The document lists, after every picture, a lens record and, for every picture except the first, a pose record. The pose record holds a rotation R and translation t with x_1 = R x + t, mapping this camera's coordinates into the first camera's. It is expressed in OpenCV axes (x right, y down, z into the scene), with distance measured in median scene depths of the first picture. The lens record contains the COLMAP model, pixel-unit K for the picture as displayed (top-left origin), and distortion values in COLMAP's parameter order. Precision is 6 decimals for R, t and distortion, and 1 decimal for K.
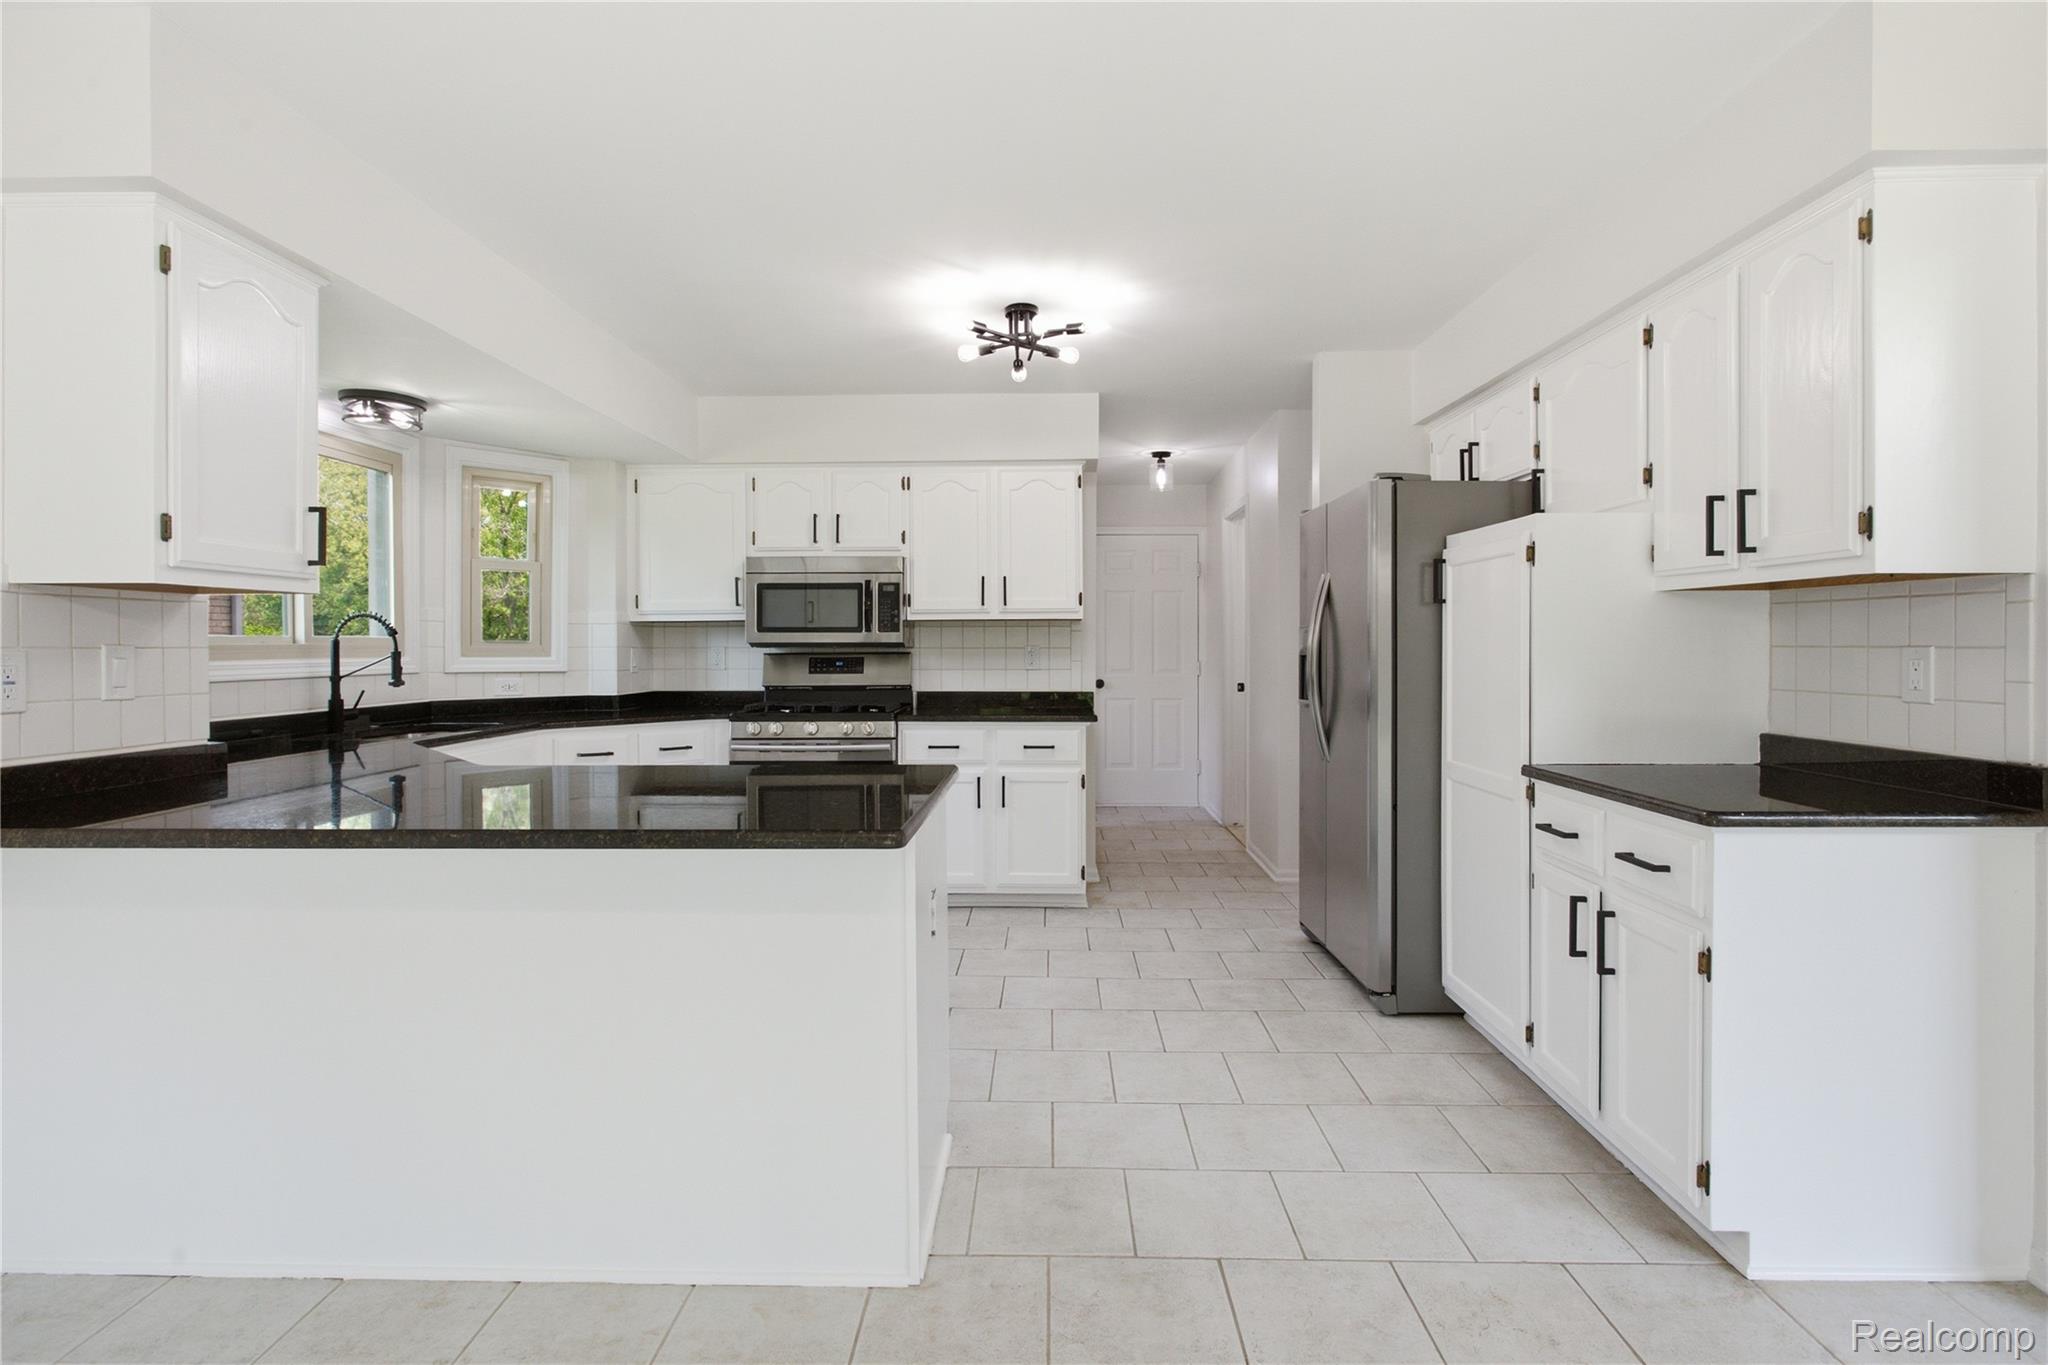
lens RADIAL K [[1011.8, 0, 1028.0], [0, 1011.8, 653.6], [0, 0, 1]] dist [-0.010134, 0.003952]
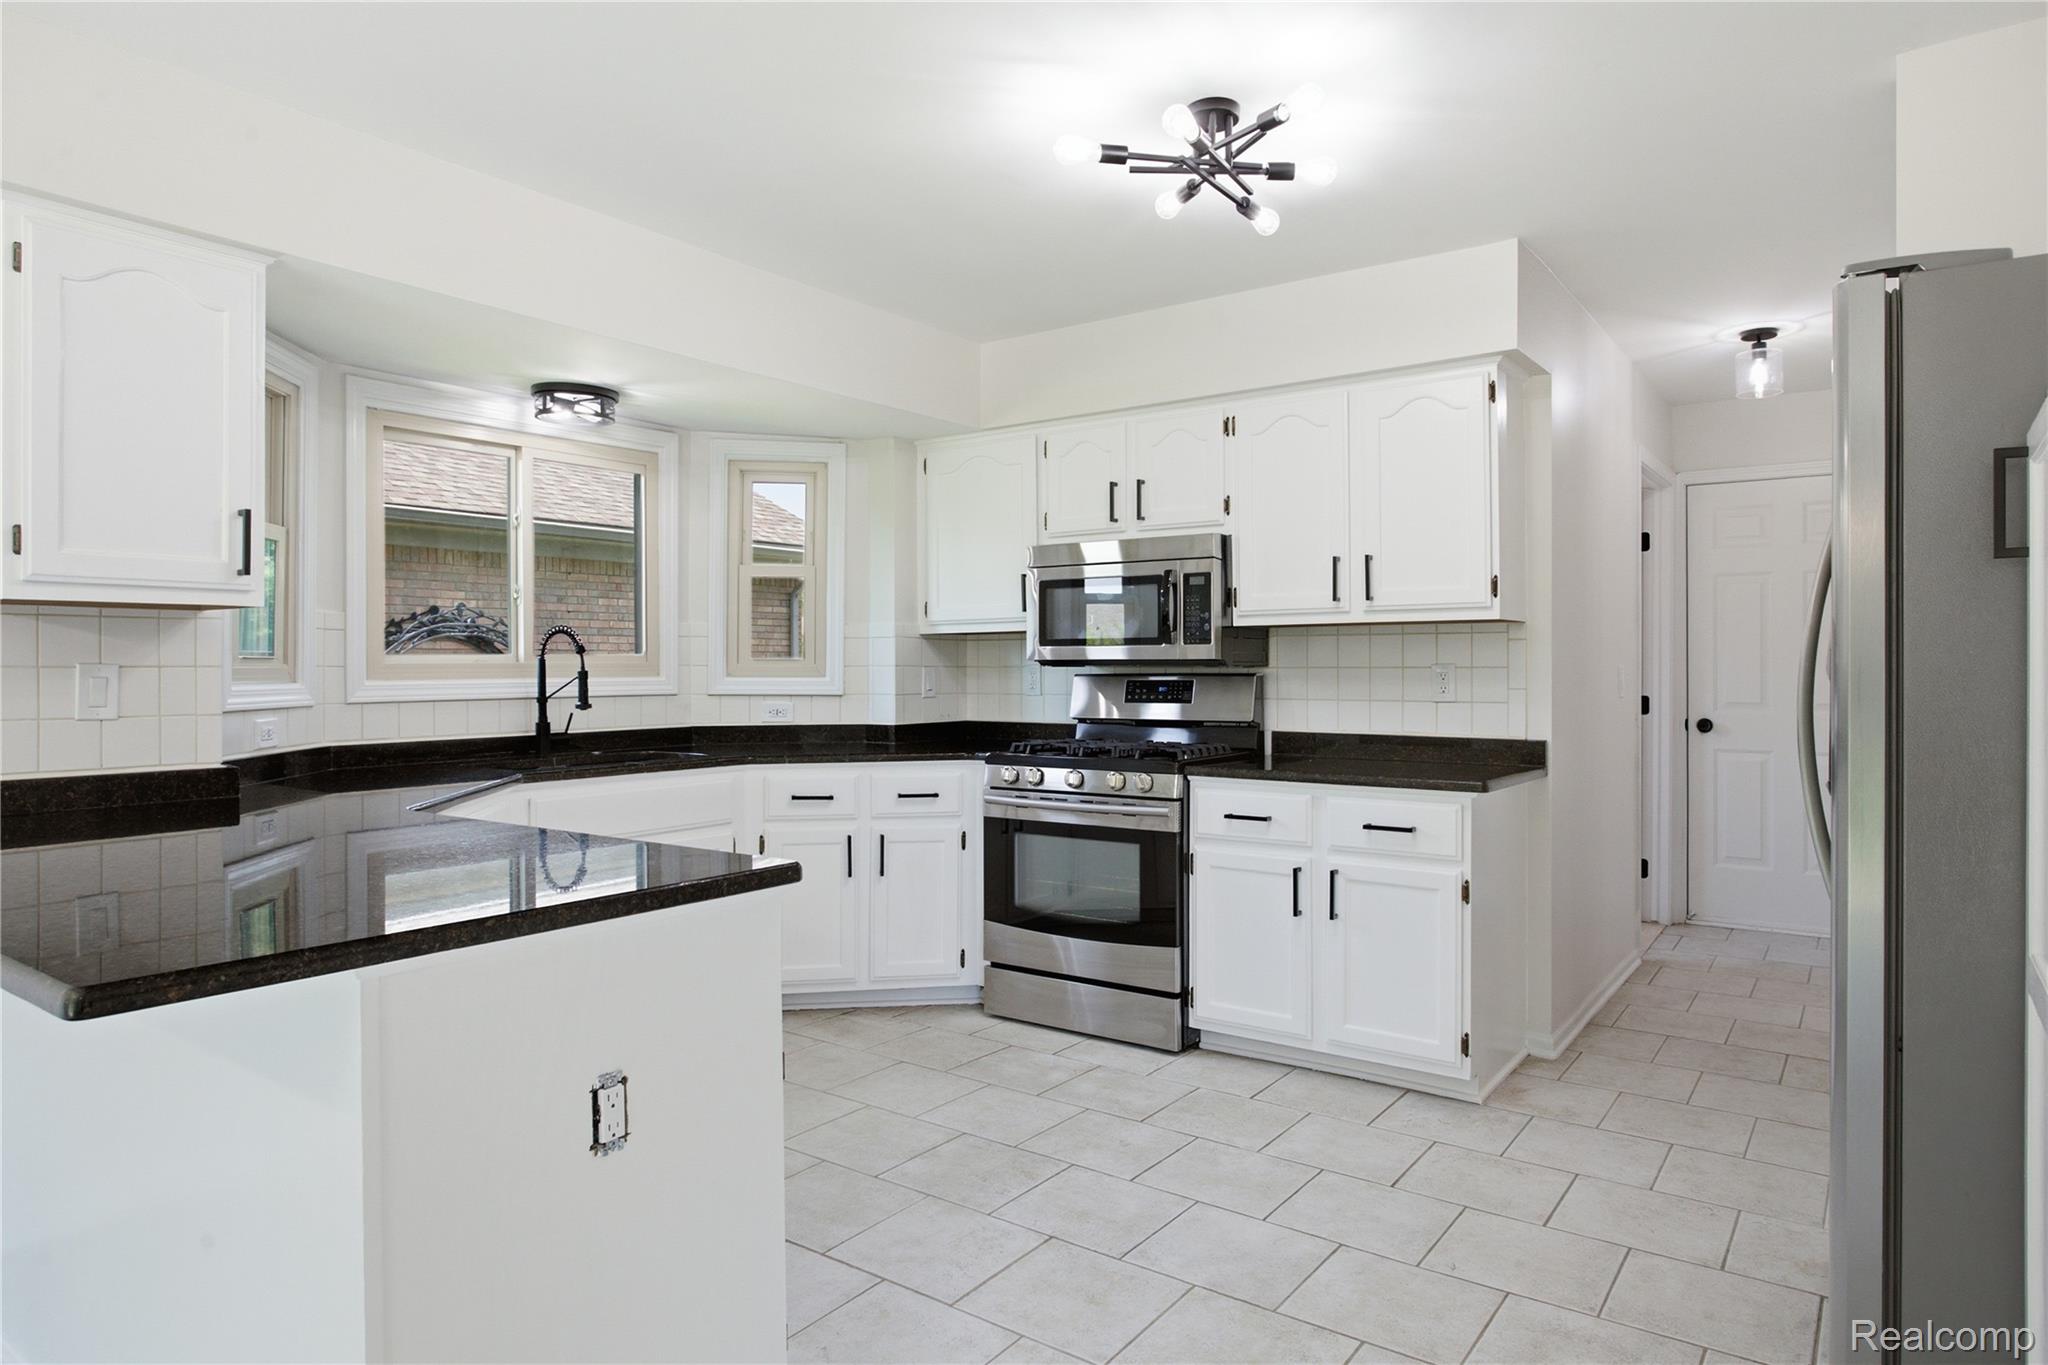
lens RADIAL K [[1213.7, 0, 1027.5], [0, 1213.7, 670.3], [0, 0, 1]] dist [-0.018145, 0.000311]
pose [[0.822810, 0.002296, -0.568312, 0.242774], [-0.003892, 0.999991, -0.001596, -0.001879], [0.568304, 0.003525, 0.822811, 0.262658]]
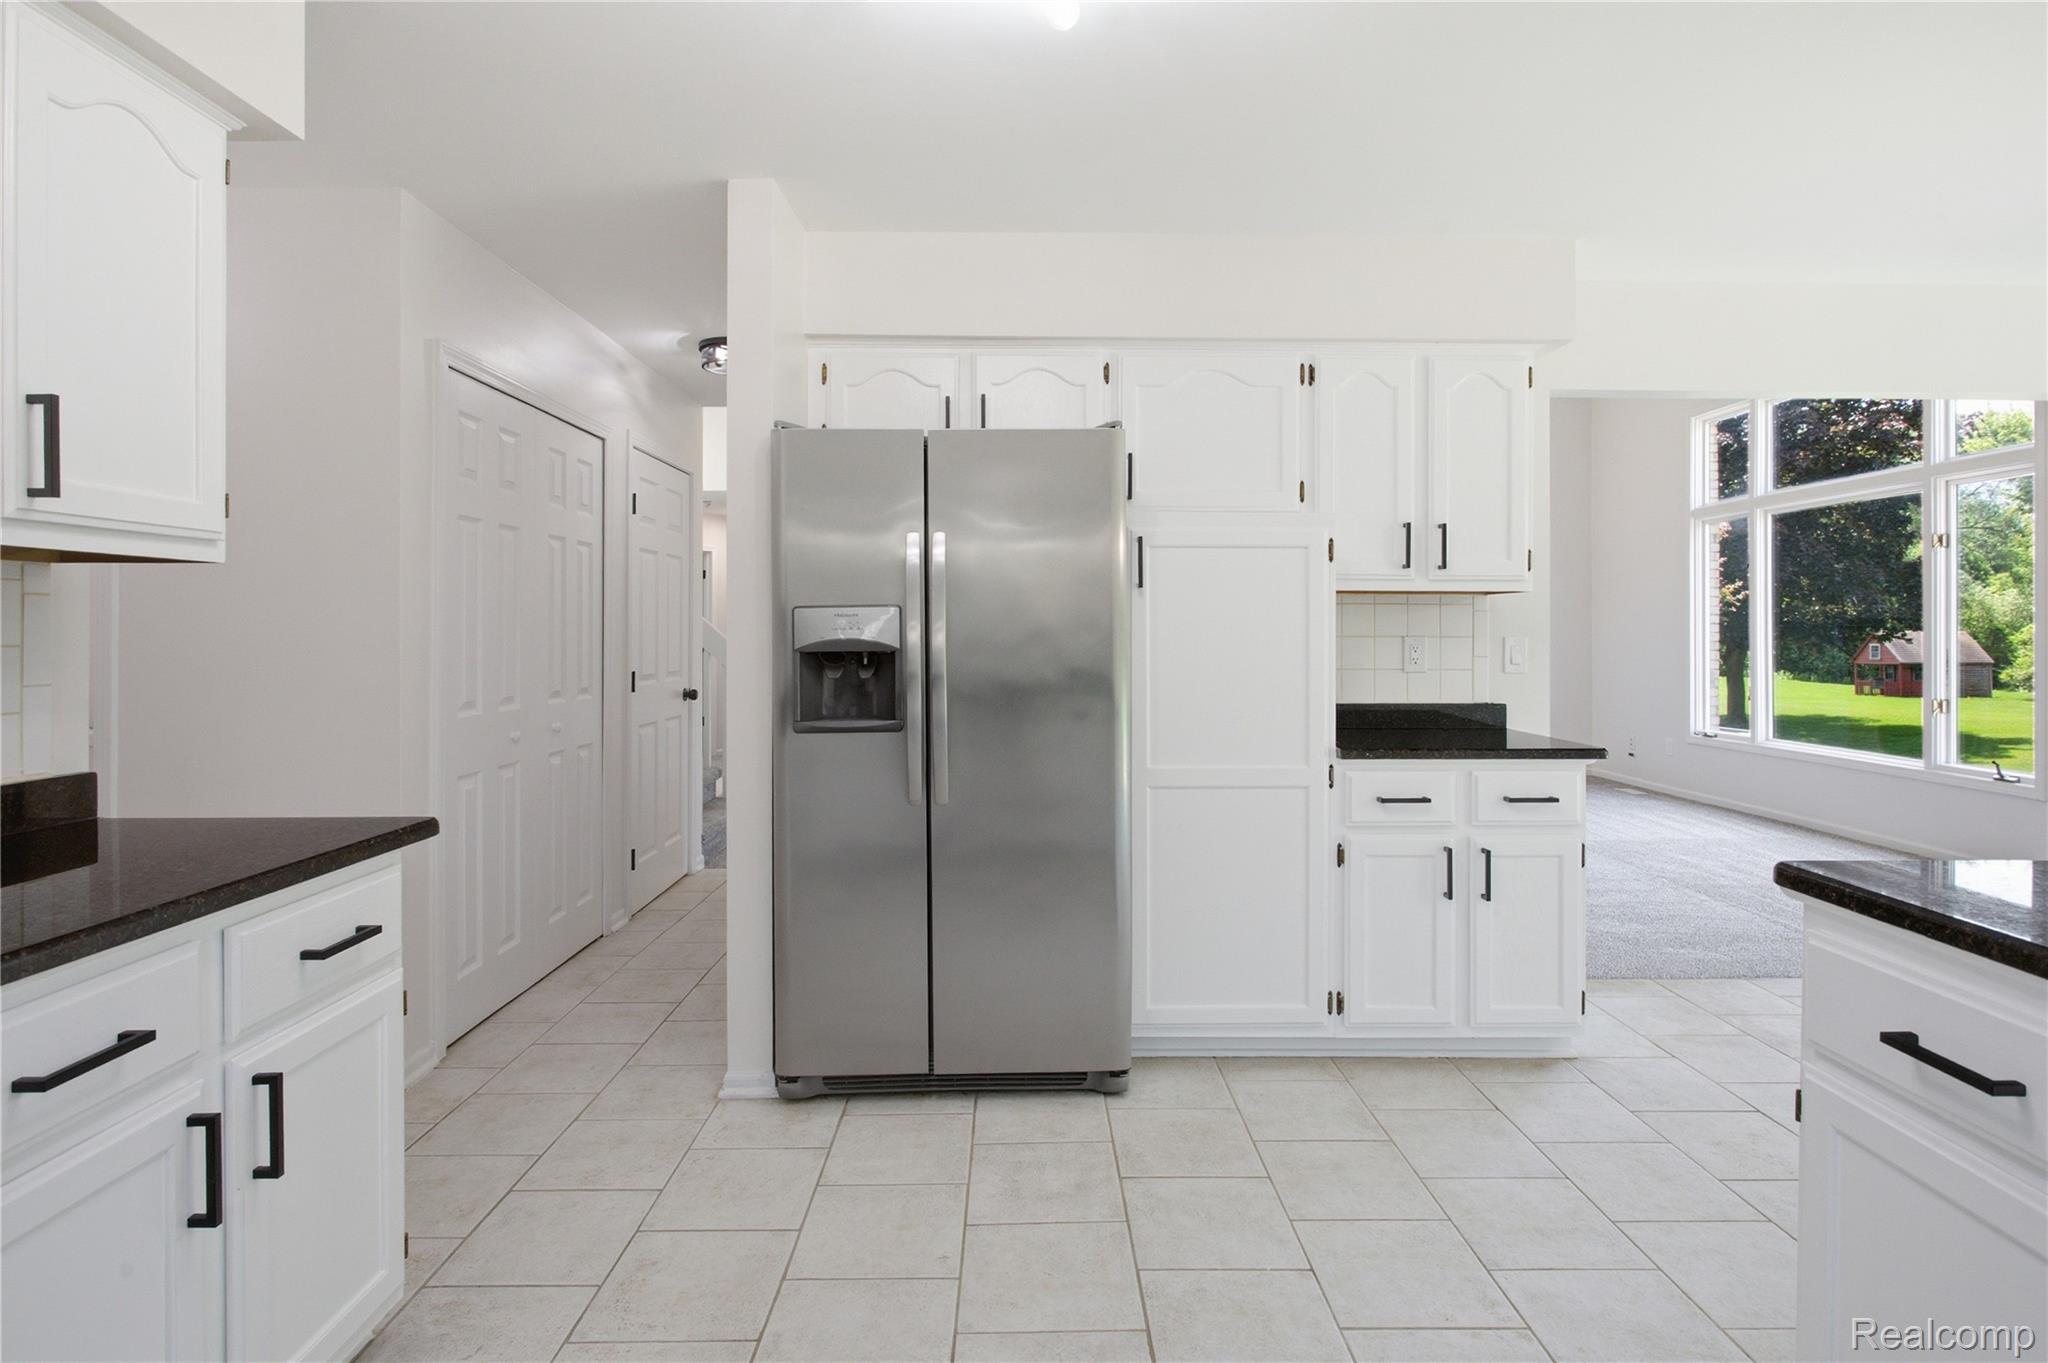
lens RADIAL K [[1011.8, 0, 1015.9], [0, 1011.8, 632.1], [0, 0, 1]] dist [-0.010134, 0.003952]
pose [[-0.031010, 0.014286, 0.999417, -0.321337], [0.006469, 0.999880, -0.014092, -0.000802], [-0.999498, 0.006029, -0.031099, 0.774426]]
